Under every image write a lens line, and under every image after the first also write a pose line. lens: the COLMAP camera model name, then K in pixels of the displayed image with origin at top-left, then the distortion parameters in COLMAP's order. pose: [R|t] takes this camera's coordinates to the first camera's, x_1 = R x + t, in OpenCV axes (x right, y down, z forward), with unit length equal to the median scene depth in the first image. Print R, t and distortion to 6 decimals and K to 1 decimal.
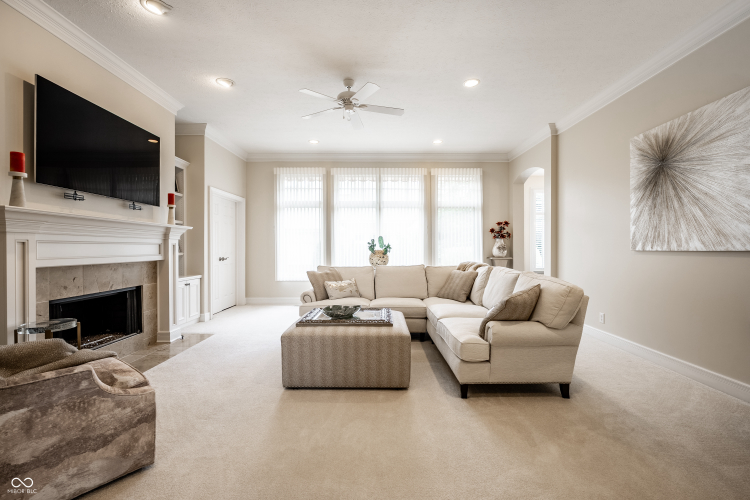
lens RADIAL K [[332.1, 0, 378.3], [0, 332.1, 249.6], [0, 0, 1]] dist [-0.000590, 0.000357]
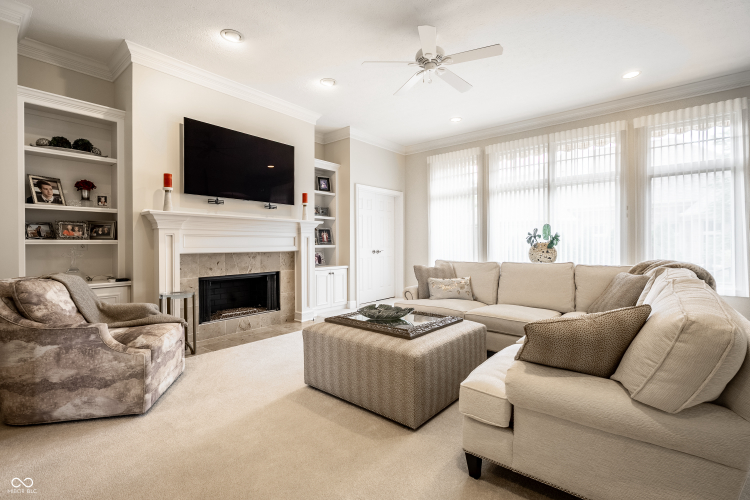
lens RADIAL K [[339.7, 0, 376.4], [0, 339.7, 245.6], [0, 0, 1]] dist [-0.000111, 0.000025]
pose [[0.768140, -0.000054, -0.640282, 0.386091], [0.000233, 1.000000, 0.000195, 0.015741], [0.640282, -0.000299, 0.768140, 0.299131]]
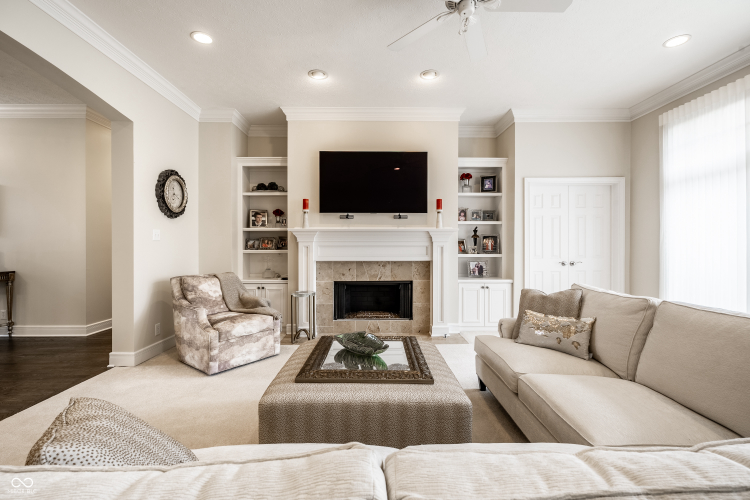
lens RADIAL K [[332.1, 0, 375.4], [0, 332.1, 247.5], [0, 0, 1]] dist [-0.000584, 0.000025]
pose [[0.011652, 0.003974, -0.999924, 0.538006], [-0.004804, 0.999981, 0.003918, -0.018053], [0.999921, 0.004758, 0.011671, 0.930695]]
